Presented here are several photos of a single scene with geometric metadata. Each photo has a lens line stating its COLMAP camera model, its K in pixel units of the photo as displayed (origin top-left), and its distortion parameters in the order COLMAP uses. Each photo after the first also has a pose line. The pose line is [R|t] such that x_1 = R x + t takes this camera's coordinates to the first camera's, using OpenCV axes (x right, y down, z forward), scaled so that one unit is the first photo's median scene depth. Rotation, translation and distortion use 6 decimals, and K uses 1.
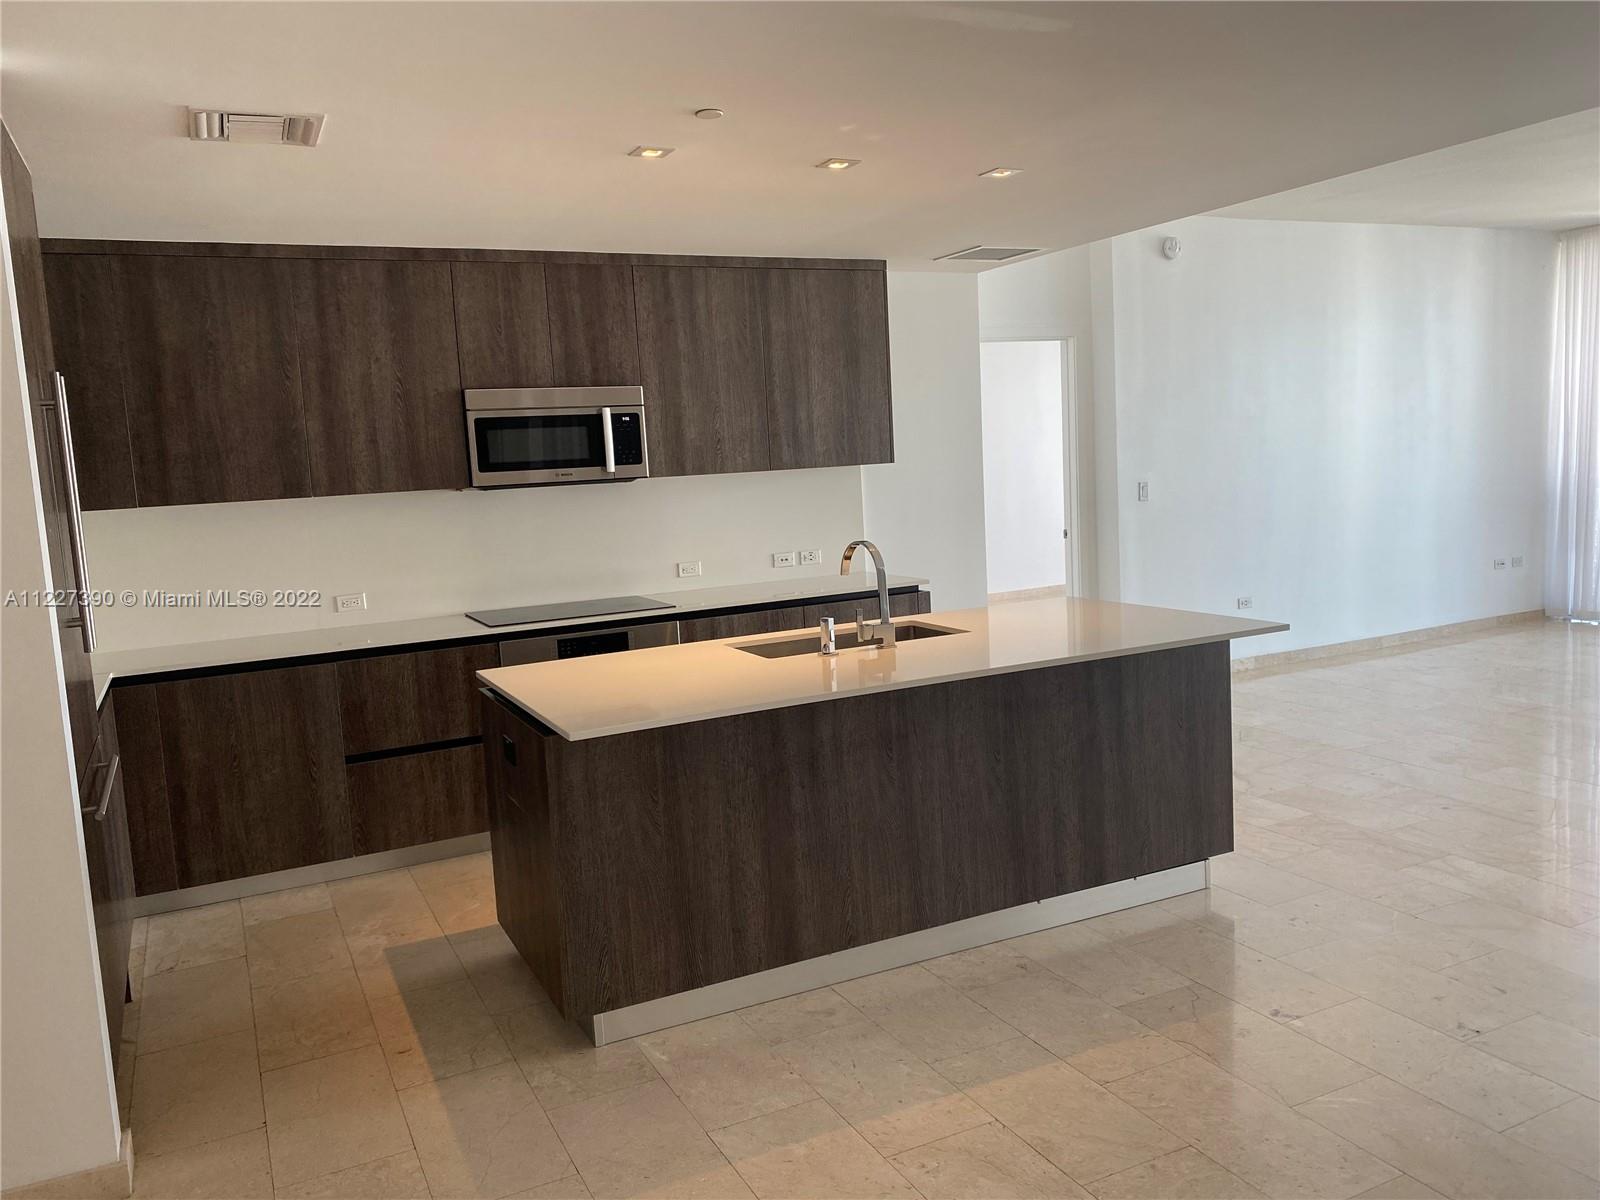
lens RADIAL K [[1225.9, 0, 807.0], [0, 1225.9, 591.8], [0, 0, 1]] dist [0.039163, -0.051130]
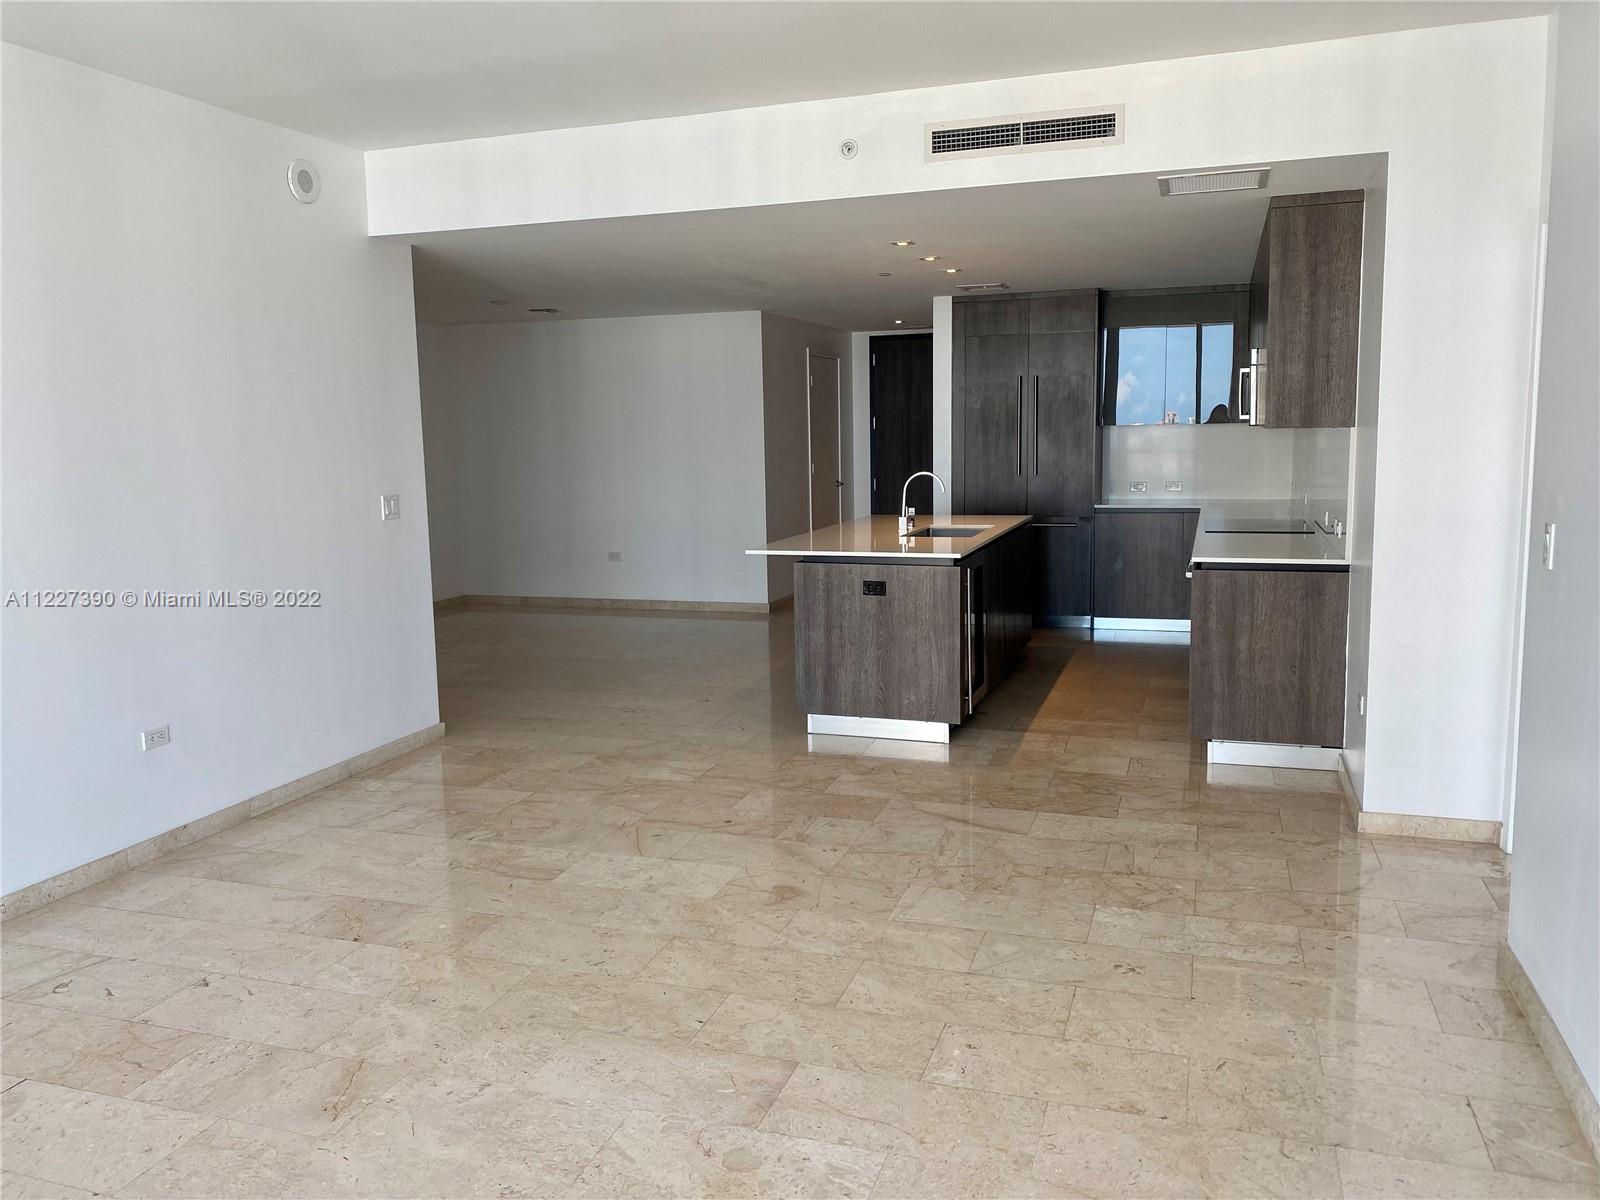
lens RADIAL K [[1225.9, 0, 791.7], [0, 1225.9, 594.7], [0, 0, 1]] dist [0.039163, -0.051130]
pose [[-0.714613, 0.160329, -0.680898, 1.110823], [-0.025266, 0.966829, 0.254173, -0.247293], [0.699063, 0.198838, -0.686858, 1.659749]]
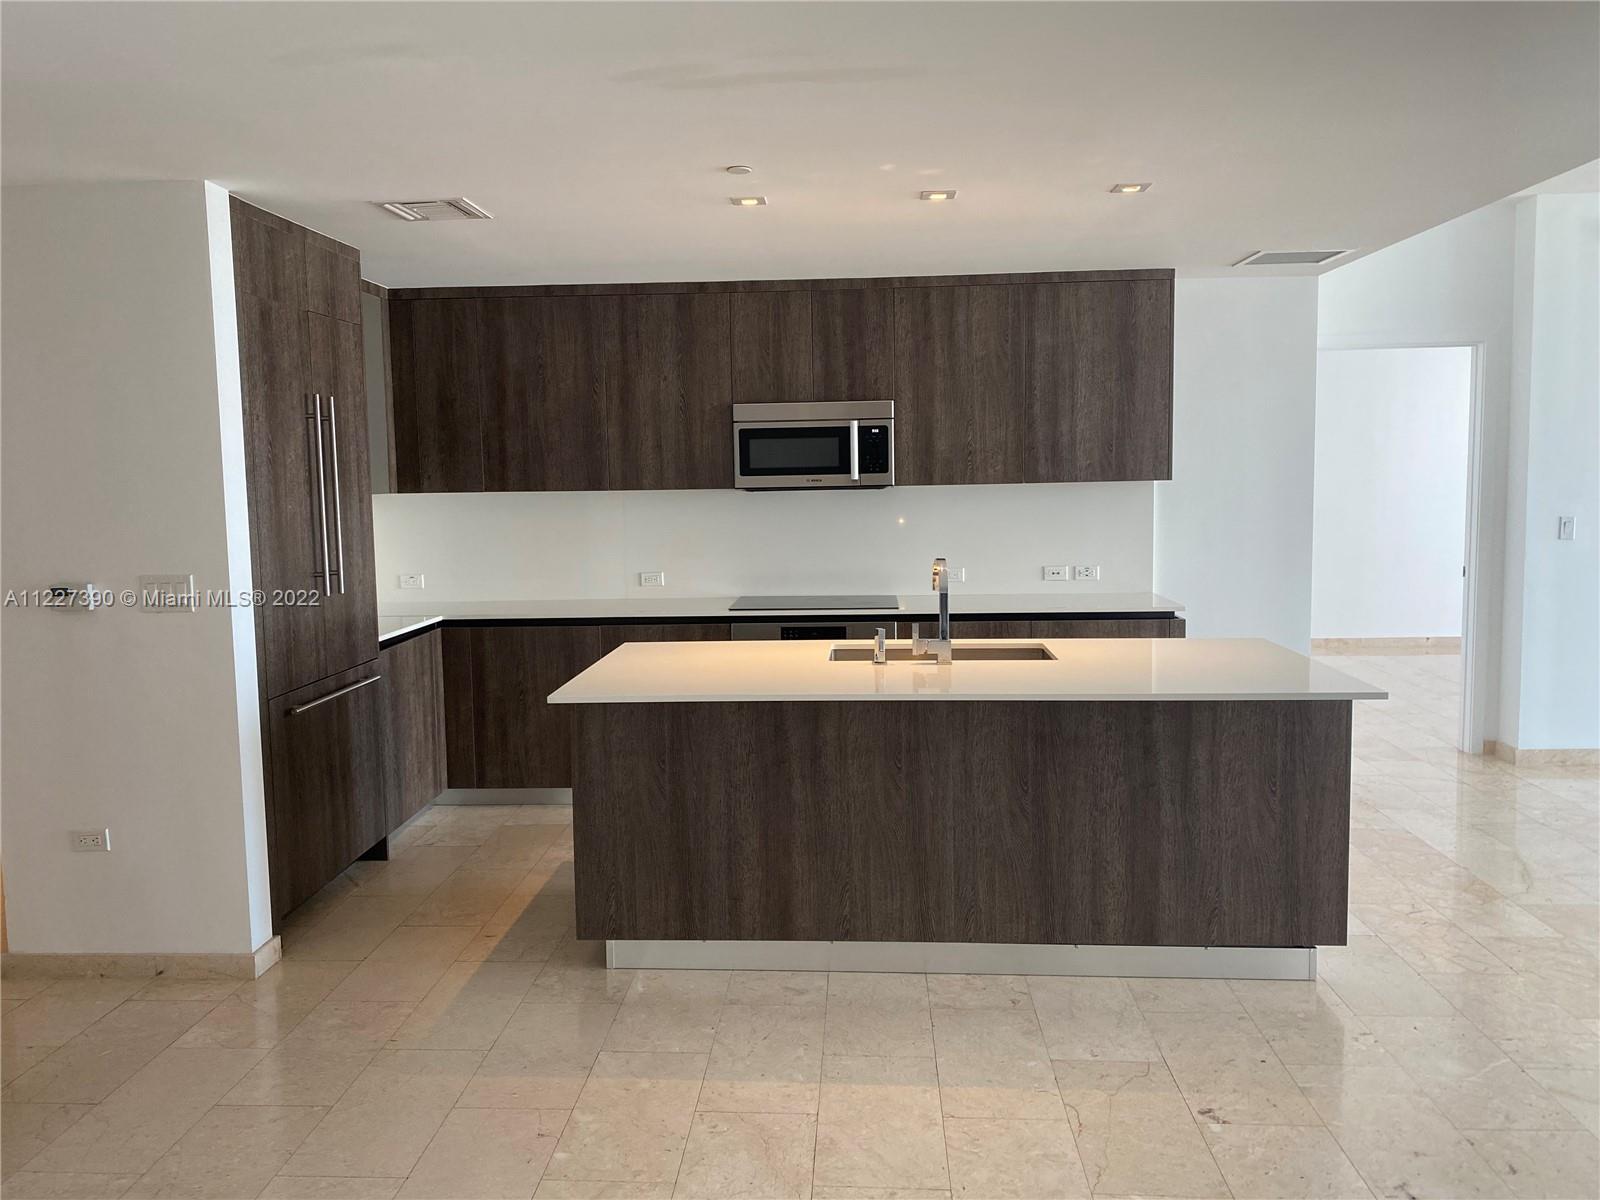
lens RADIAL K [[1225.9, 0, 793.1], [0, 1225.9, 580.6], [0, 0, 1]] dist [0.039163, -0.051130]
pose [[0.865081, 0.083907, -0.494565, 0.352993], [-0.086407, 0.996100, 0.017856, -0.024259], [0.494134, 0.027288, 0.868957, 0.035667]]
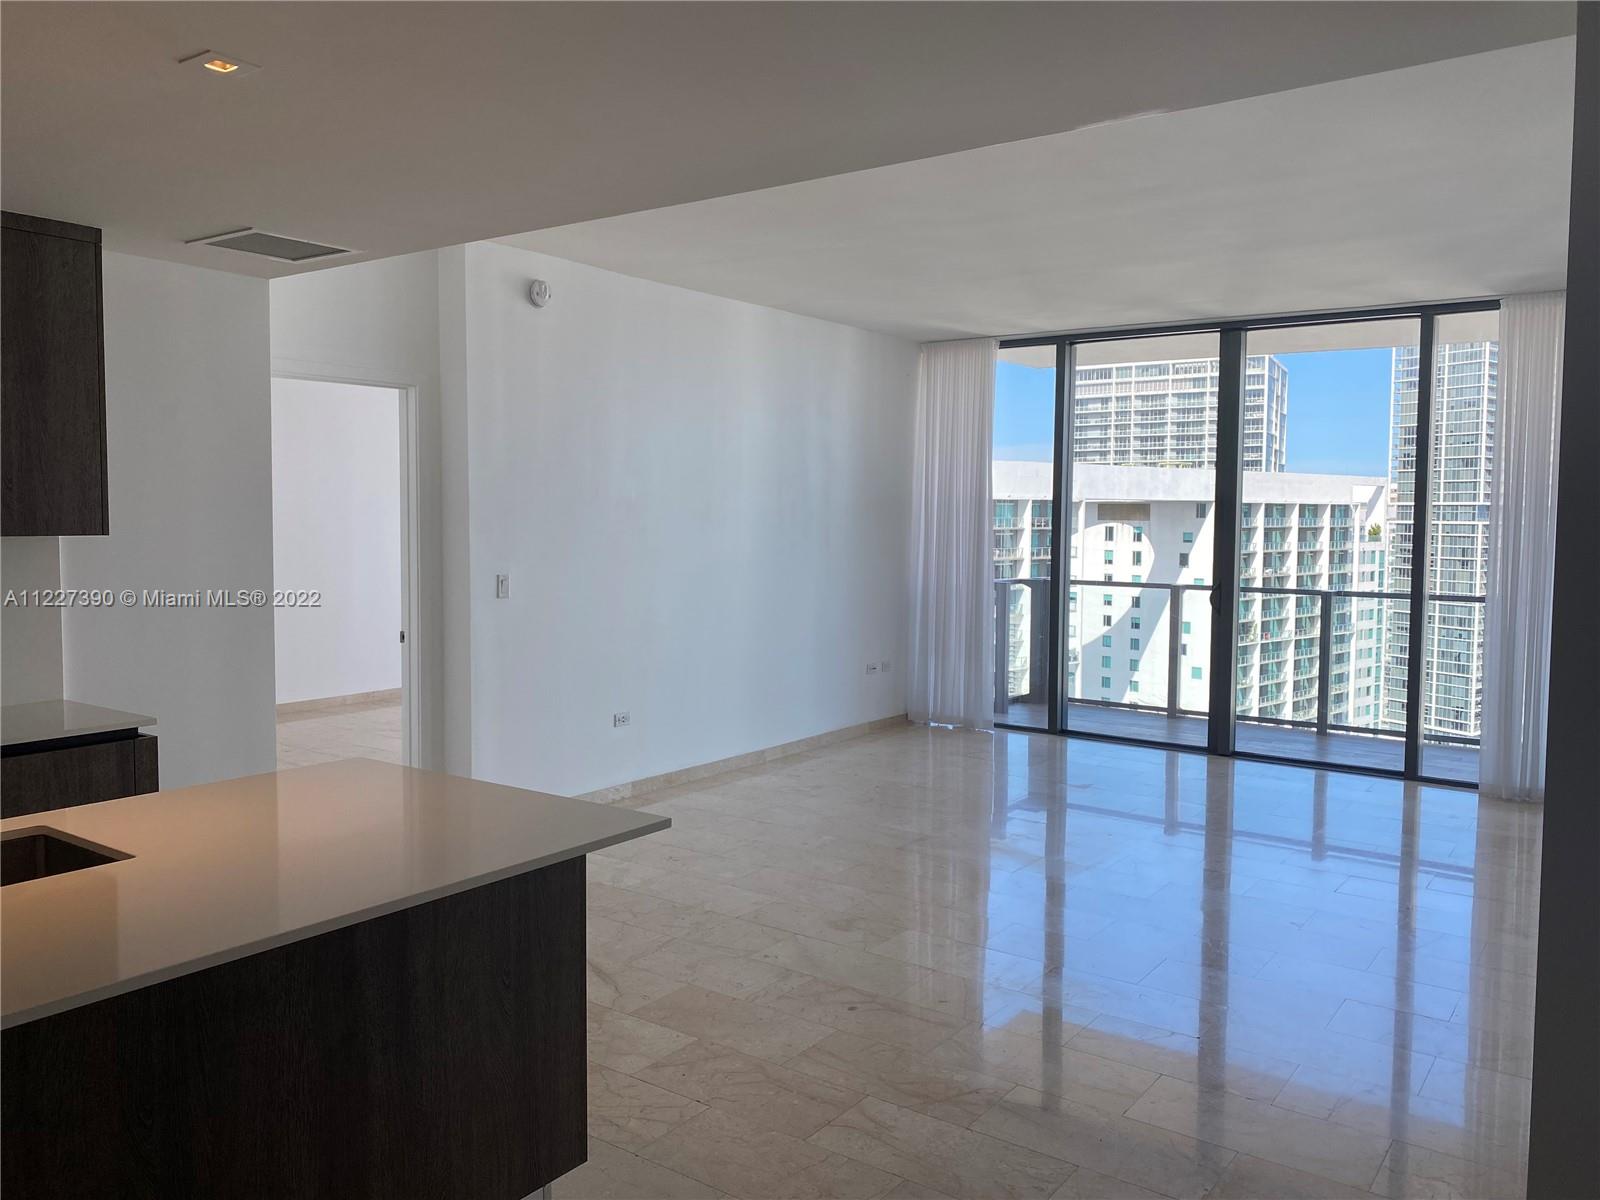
lens RADIAL K [[1225.9, 0, 807.5], [0, 1225.9, 582.4], [0, 0, 1]] dist [0.039163, -0.051130]
pose [[0.885140, 0.033407, 0.464124, 0.115176], [-0.001056, 0.997561, -0.069789, -0.042402], [-0.465324, 0.061283, 0.883017, 0.296024]]
